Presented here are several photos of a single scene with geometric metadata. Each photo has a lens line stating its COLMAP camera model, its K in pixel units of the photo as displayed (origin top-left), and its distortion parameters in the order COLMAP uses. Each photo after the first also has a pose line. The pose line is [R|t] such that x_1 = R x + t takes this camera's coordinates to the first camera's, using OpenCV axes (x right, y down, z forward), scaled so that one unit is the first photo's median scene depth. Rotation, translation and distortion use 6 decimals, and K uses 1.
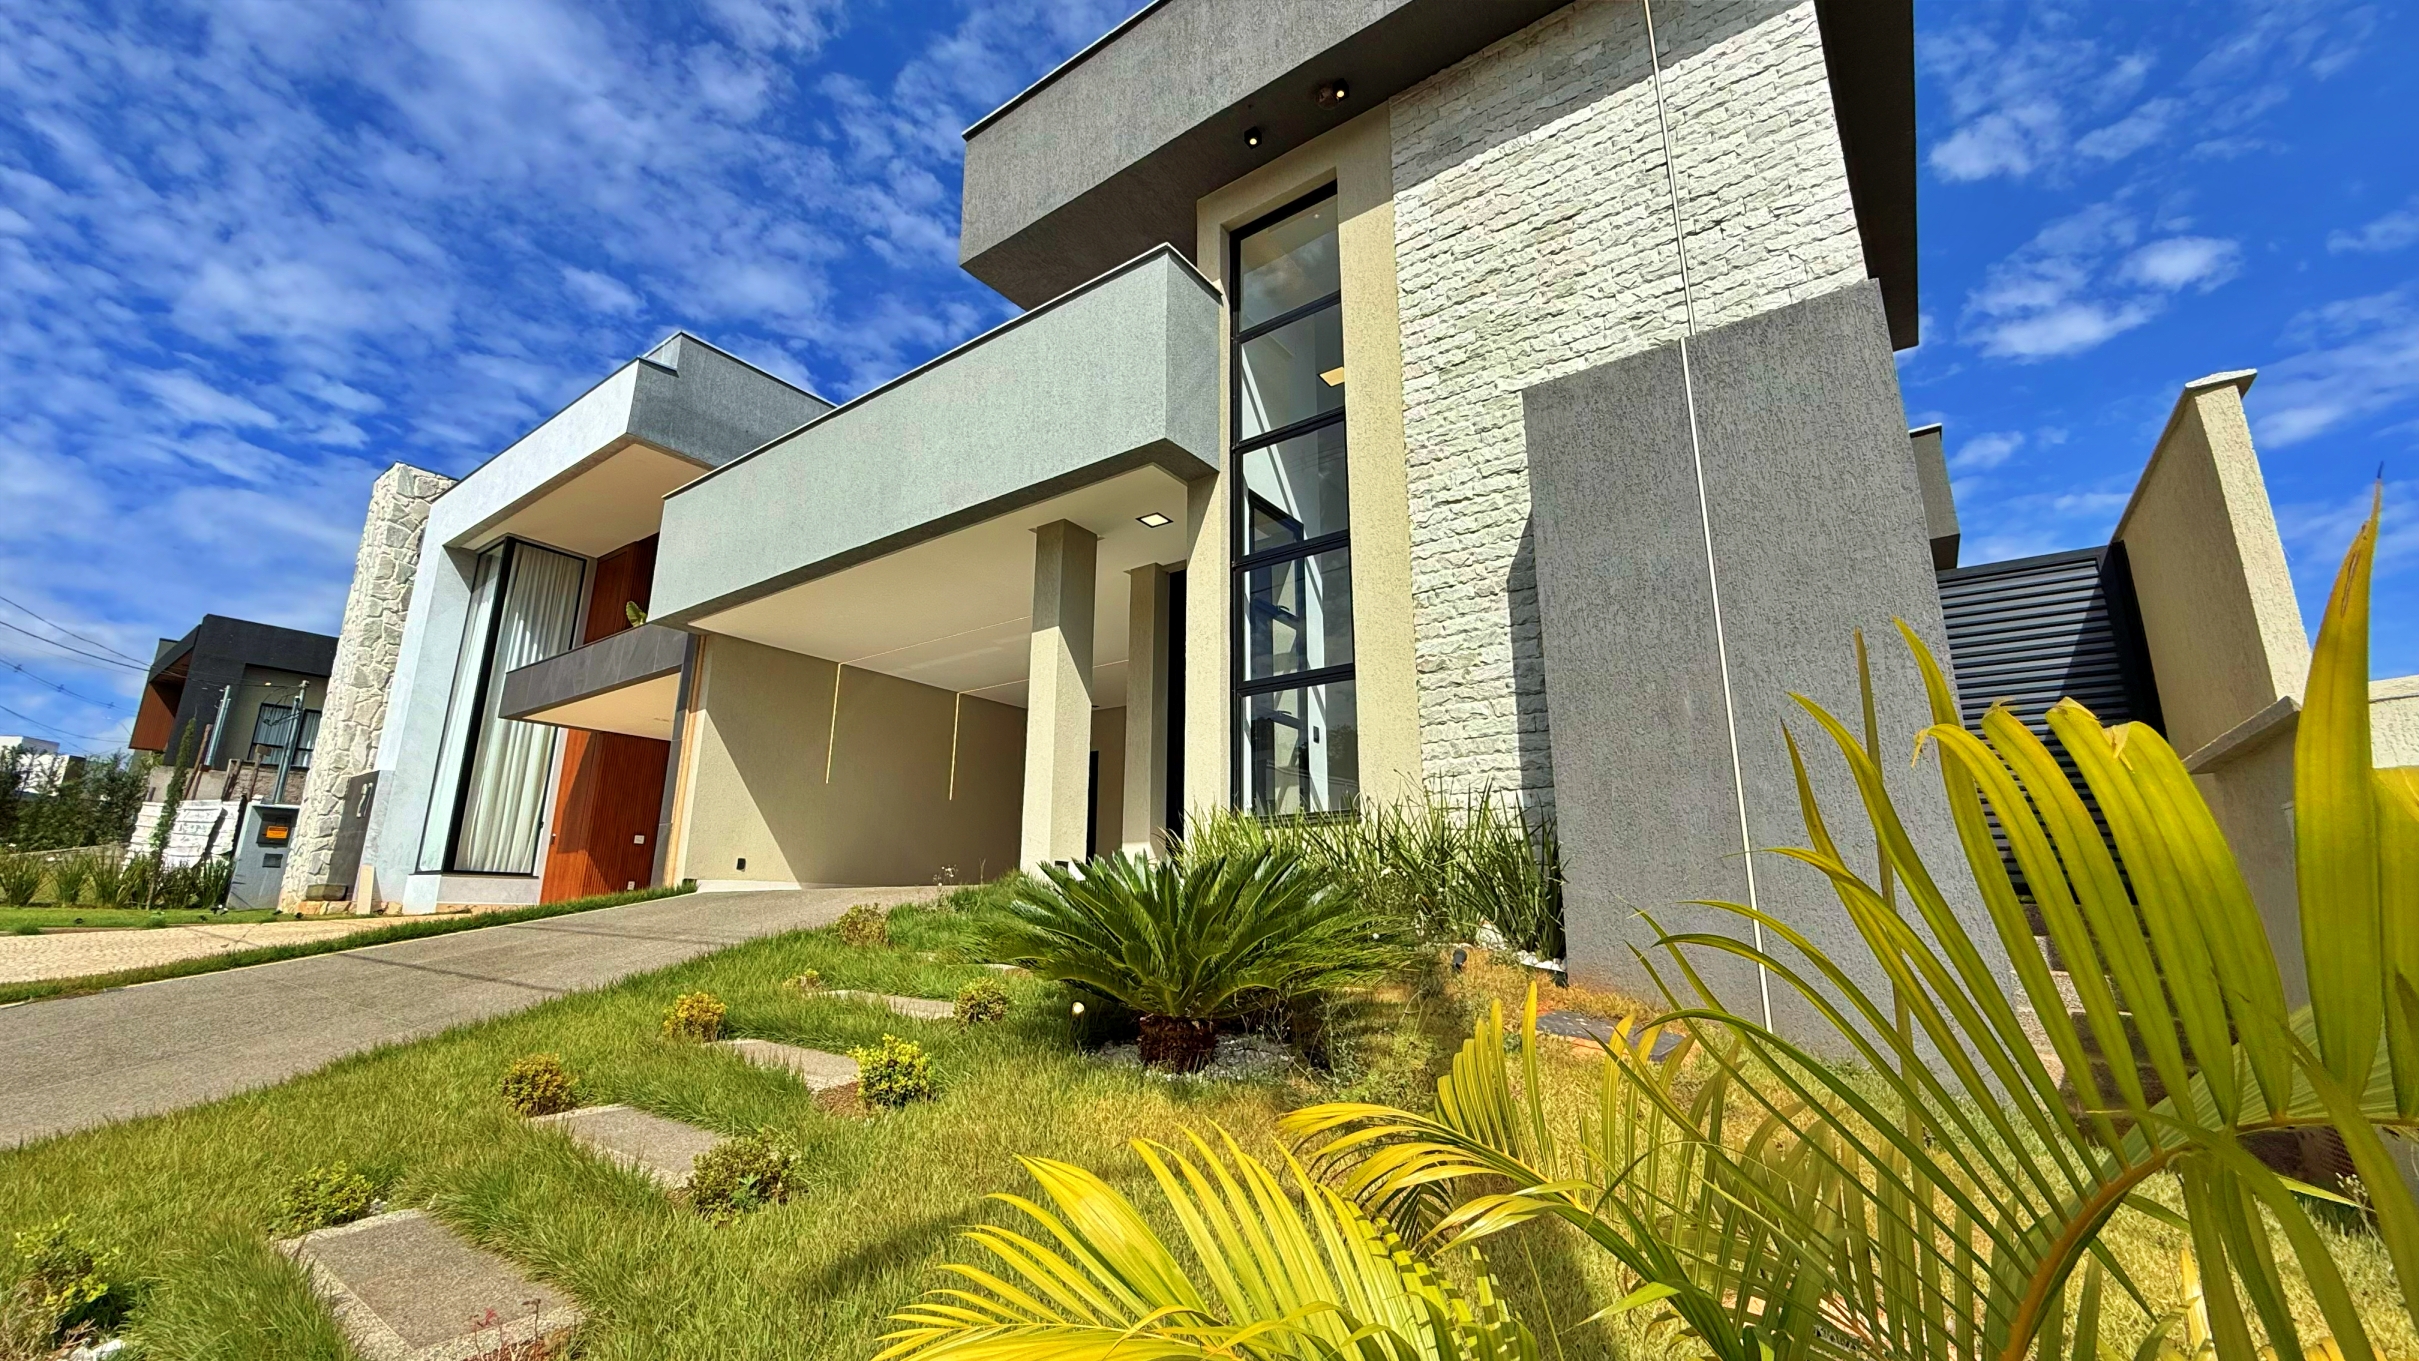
lens RADIAL K [[967.1, 0, 1201.5], [0, 967.1, 679.3], [0, 0, 1]] dist [-0.000161, 0.000359]
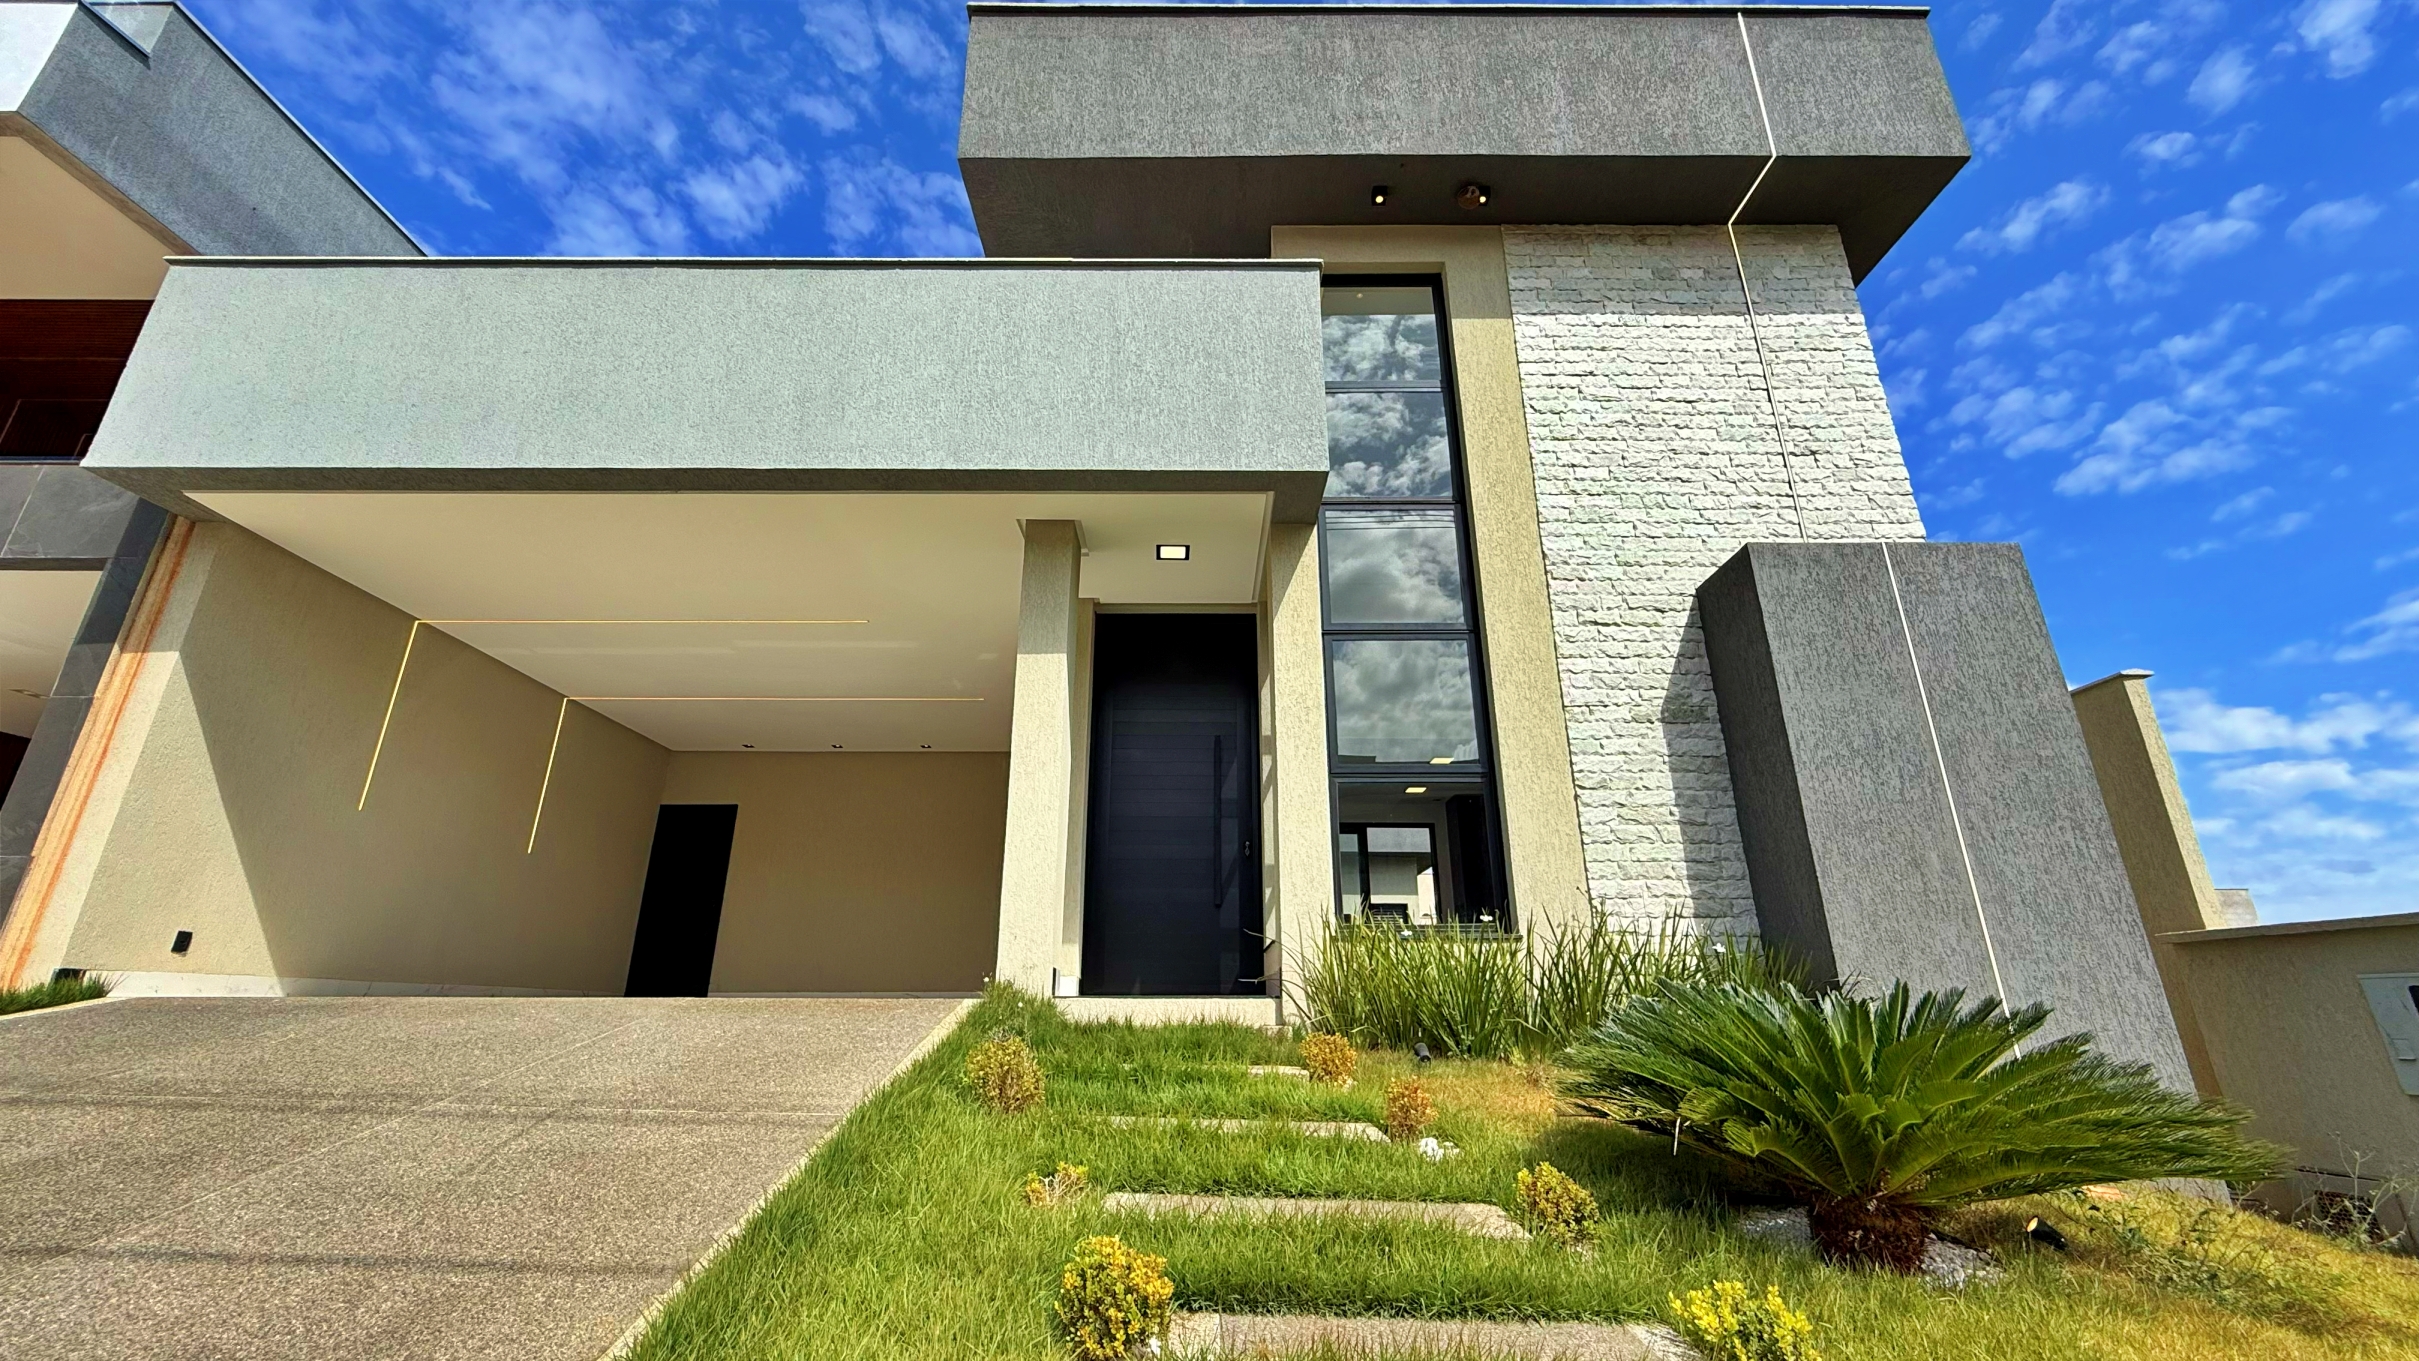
lens RADIAL K [[967.1, 0, 1205.4], [0, 967.1, 678.3], [0, 0, 1]] dist [-0.000161, 0.000359]
pose [[0.807740, 0.193224, 0.556975, -0.637810], [-0.141649, 0.980696, -0.134796, 0.069334], [-0.572269, 0.029986, 0.819517, 0.408700]]
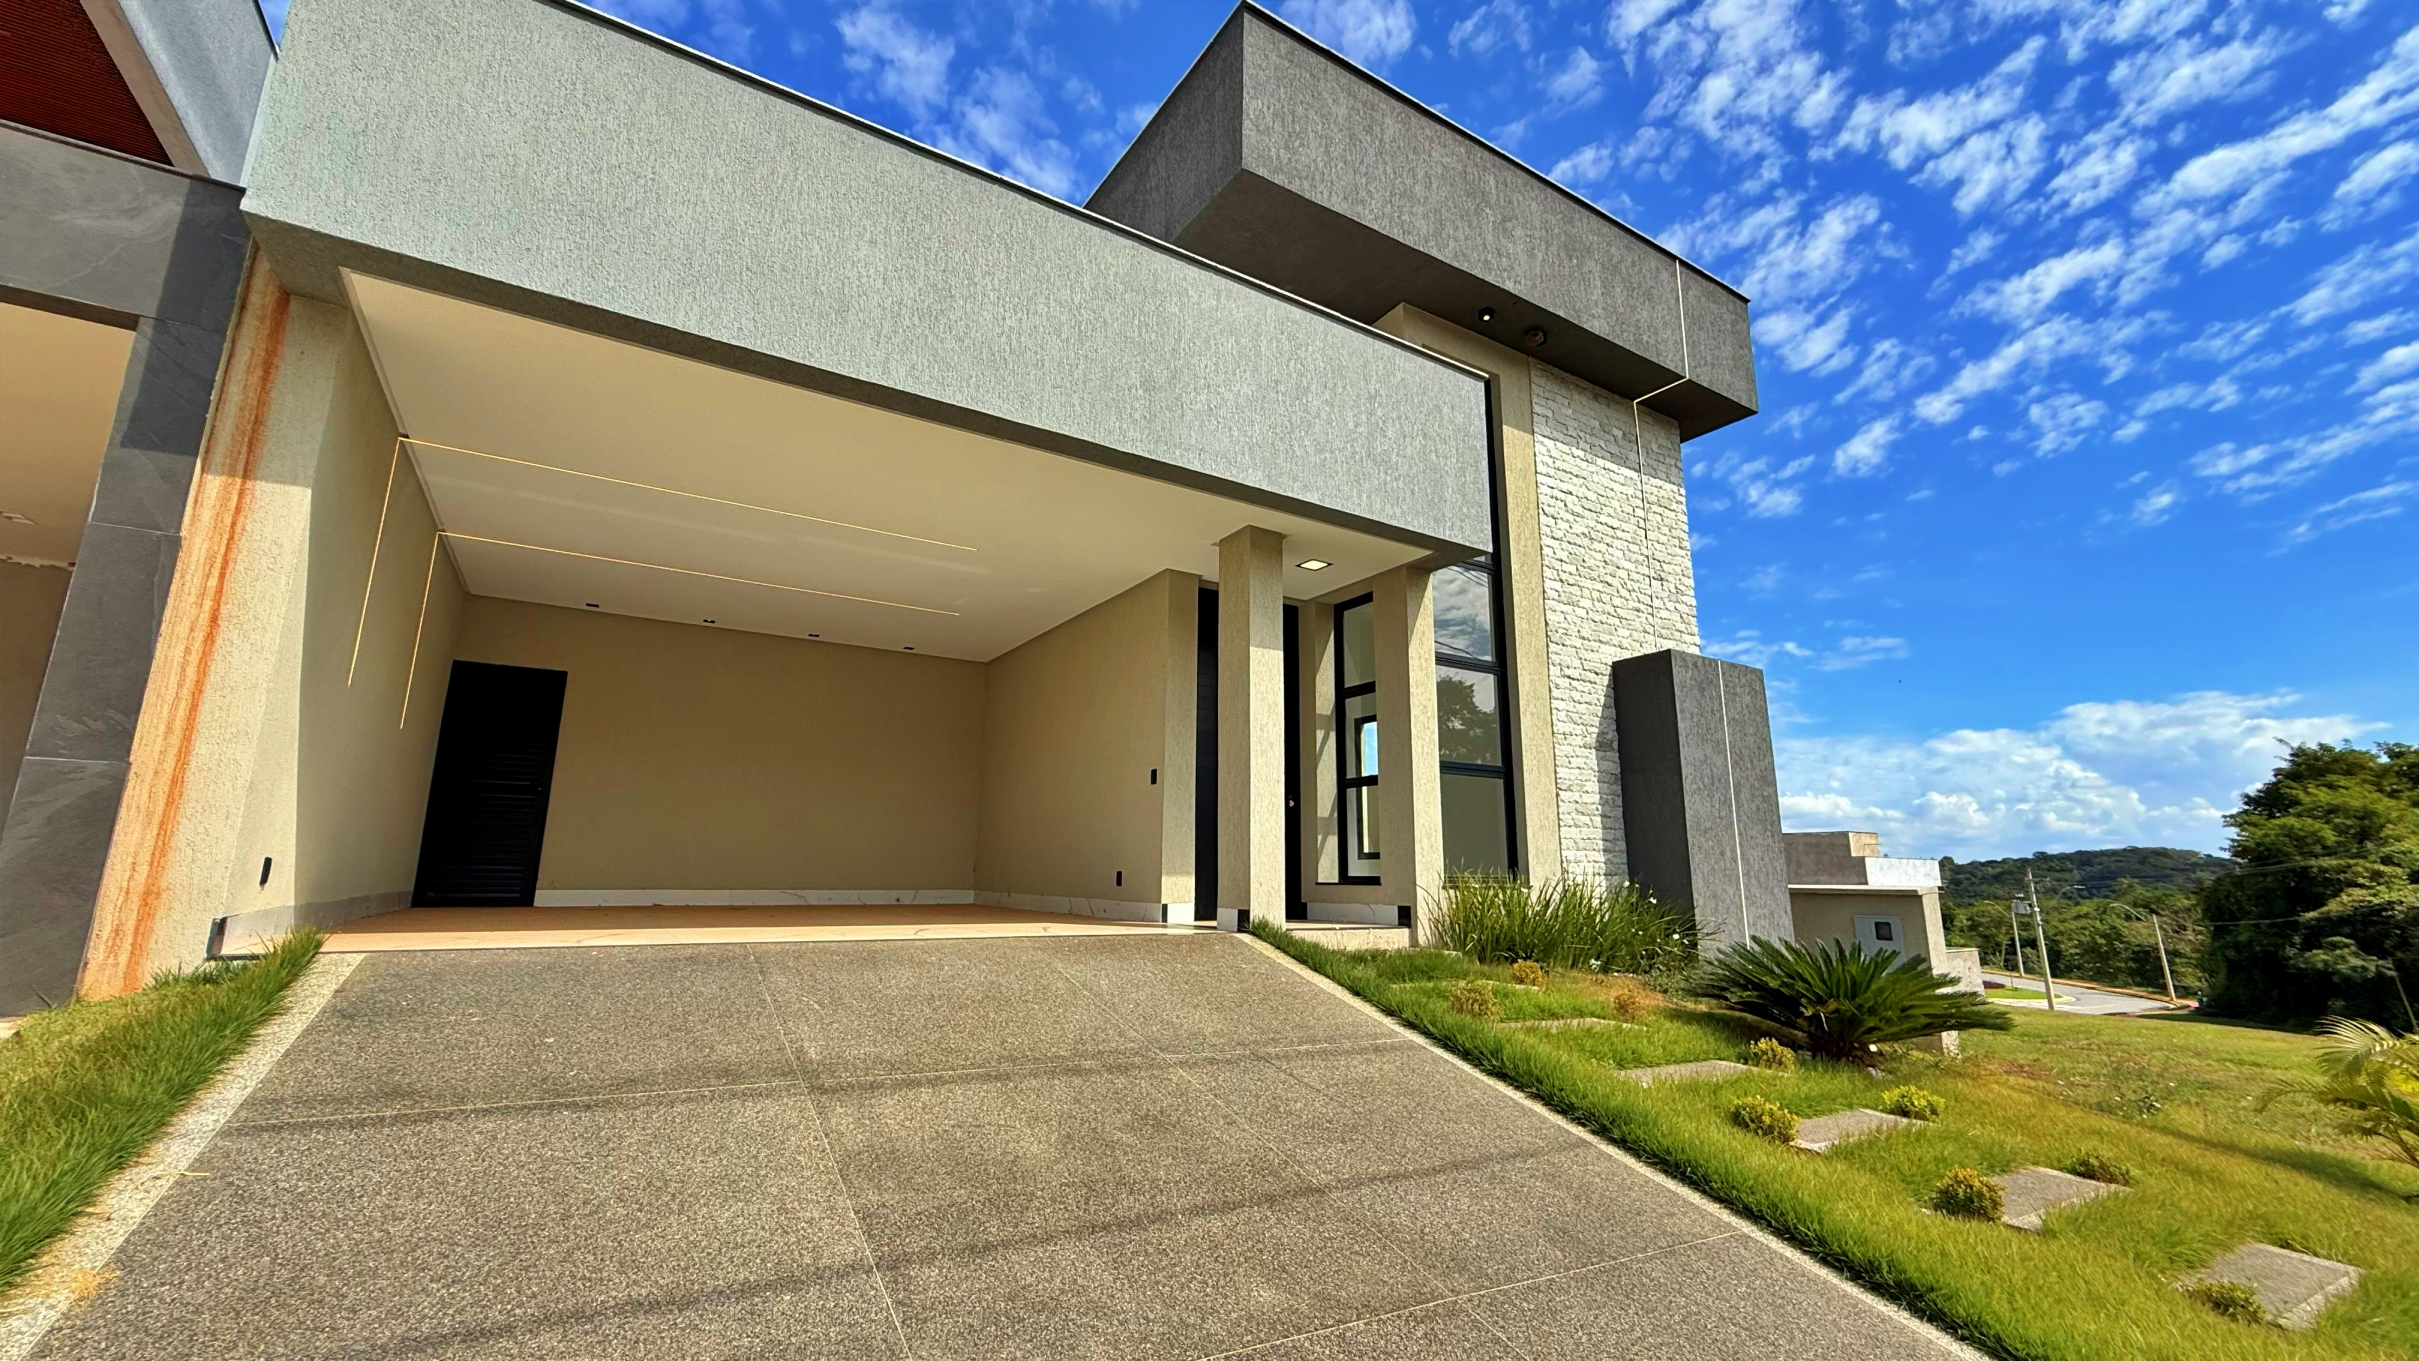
lens RADIAL K [[967.1, 0, 1208.2], [0, 967.1, 676.1], [0, 0, 1]] dist [-0.000161, 0.000359]
pose [[0.365815, 0.190026, 0.911082, -1.337798], [-0.239526, 0.965181, -0.105136, 0.109325], [-0.899337, -0.179767, 0.398593, 0.915602]]
